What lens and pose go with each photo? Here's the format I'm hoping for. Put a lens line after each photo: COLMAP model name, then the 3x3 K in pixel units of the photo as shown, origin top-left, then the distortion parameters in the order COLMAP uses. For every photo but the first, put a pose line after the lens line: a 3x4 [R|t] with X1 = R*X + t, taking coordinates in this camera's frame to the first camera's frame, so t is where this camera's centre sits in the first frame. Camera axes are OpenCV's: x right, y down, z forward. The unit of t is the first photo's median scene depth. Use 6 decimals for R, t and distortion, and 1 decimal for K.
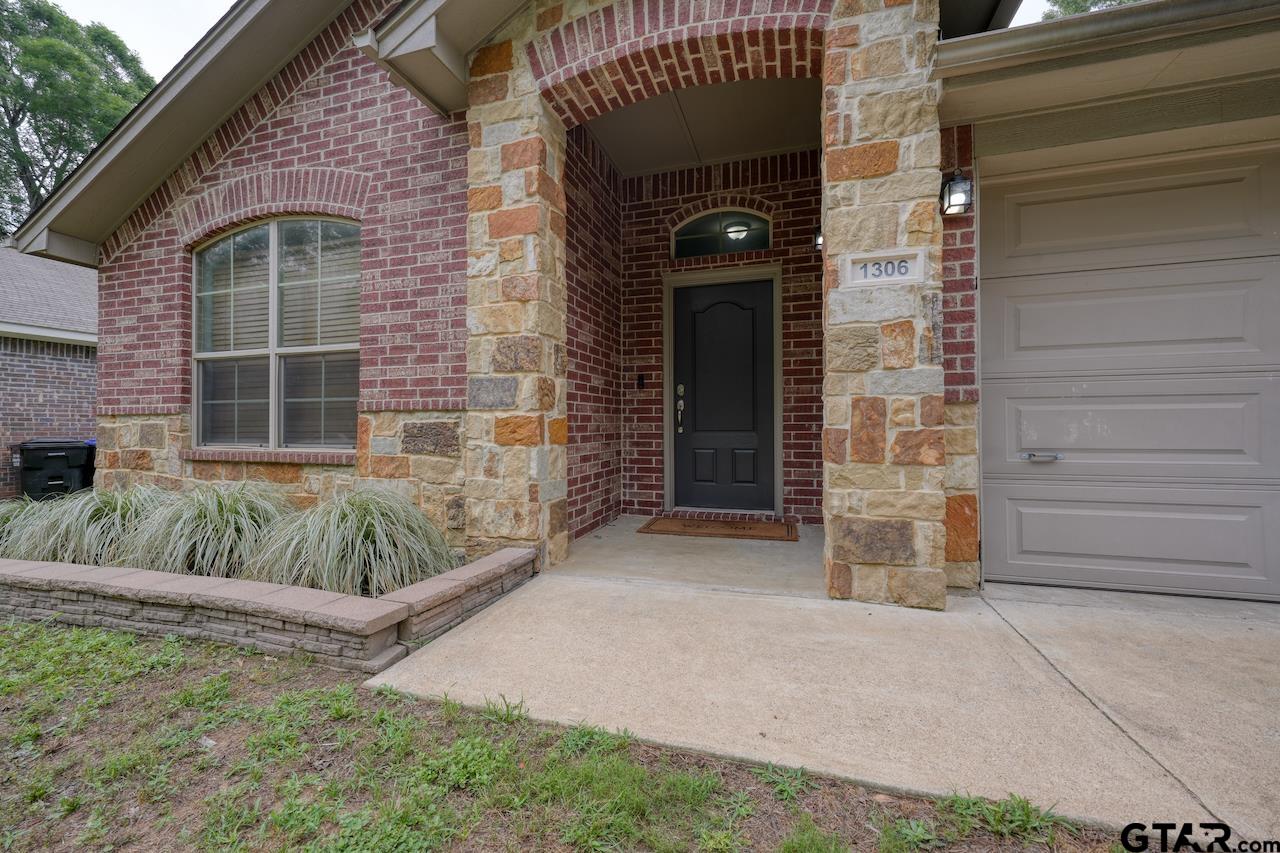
lens RADIAL K [[494.9, 0, 642.0], [0, 494.9, 424.0], [0, 0, 1]] dist [-0.003550, 0.001037]
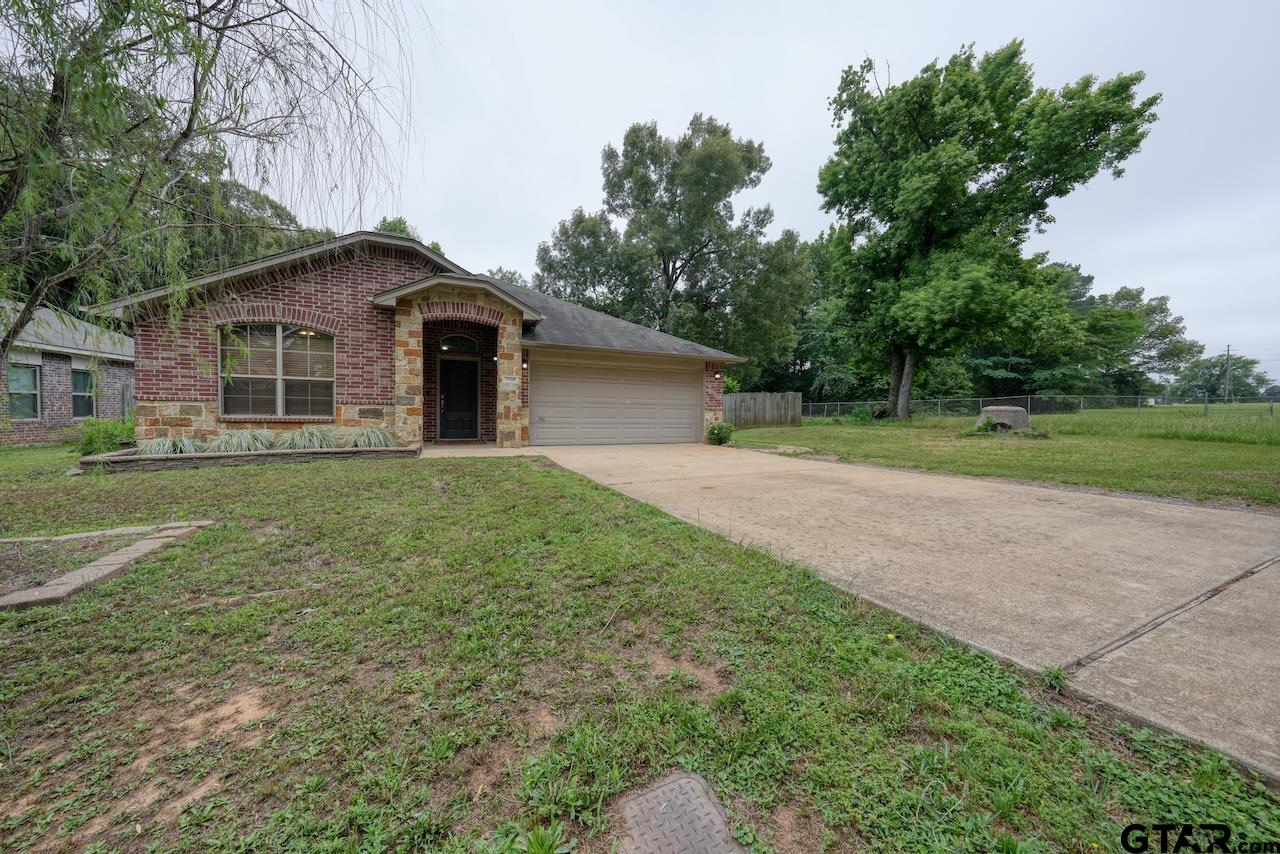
lens RADIAL K [[439.7, 0, 640.4], [0, 439.7, 426.8], [0, 0, 1]] dist [-0.006075, 0.001742]
pose [[0.752600, -0.008600, 0.658422, -0.952248], [-0.025621, 0.998775, 0.042330, -0.044673], [-0.657979, -0.048727, 0.751458, -2.117720]]
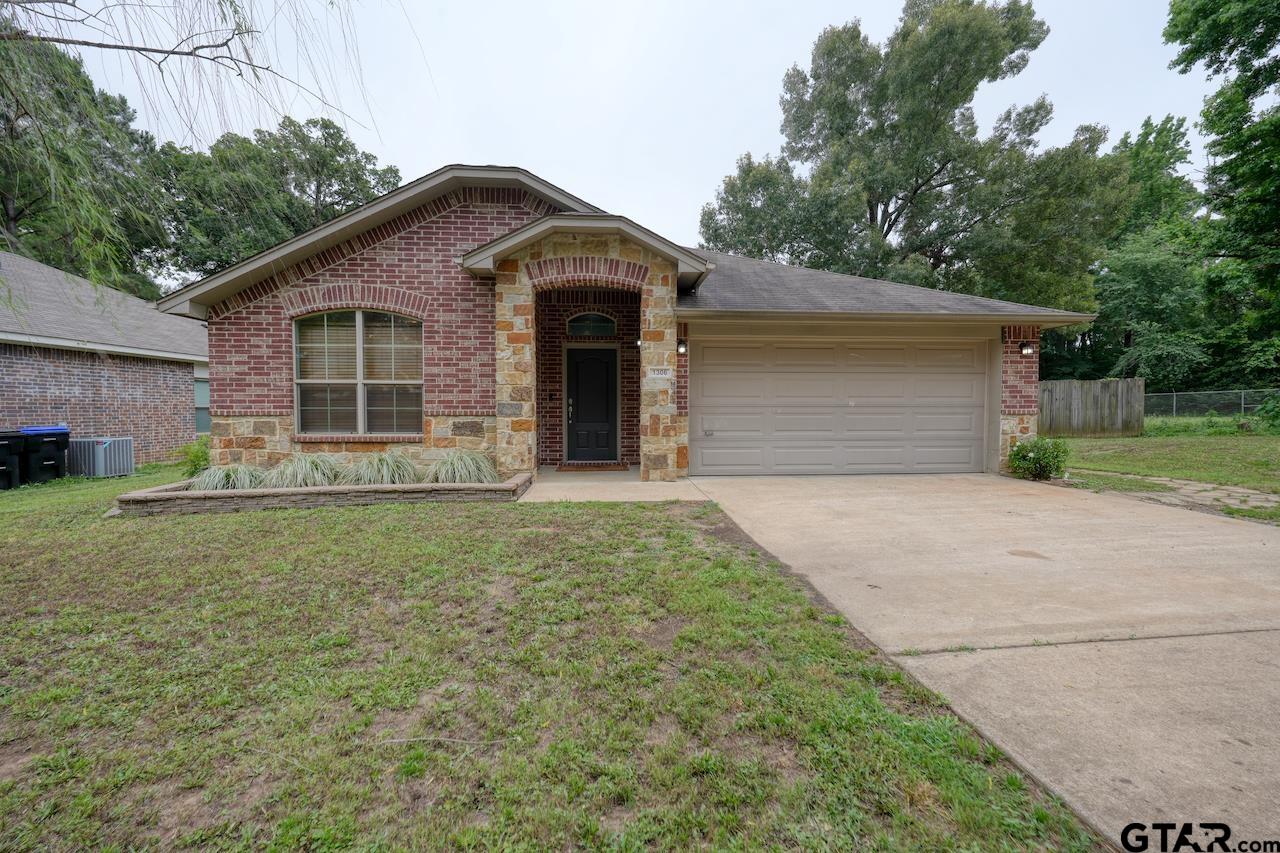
lens RADIAL K [[494.9, 0, 636.5], [0, 494.9, 424.5], [0, 0, 1]] dist [-0.003550, 0.001037]
pose [[0.936200, -0.008259, 0.351371, -0.491698], [-0.005764, 0.999229, 0.038845, -0.074740], [-0.351421, -0.038392, 0.935430, -1.241499]]
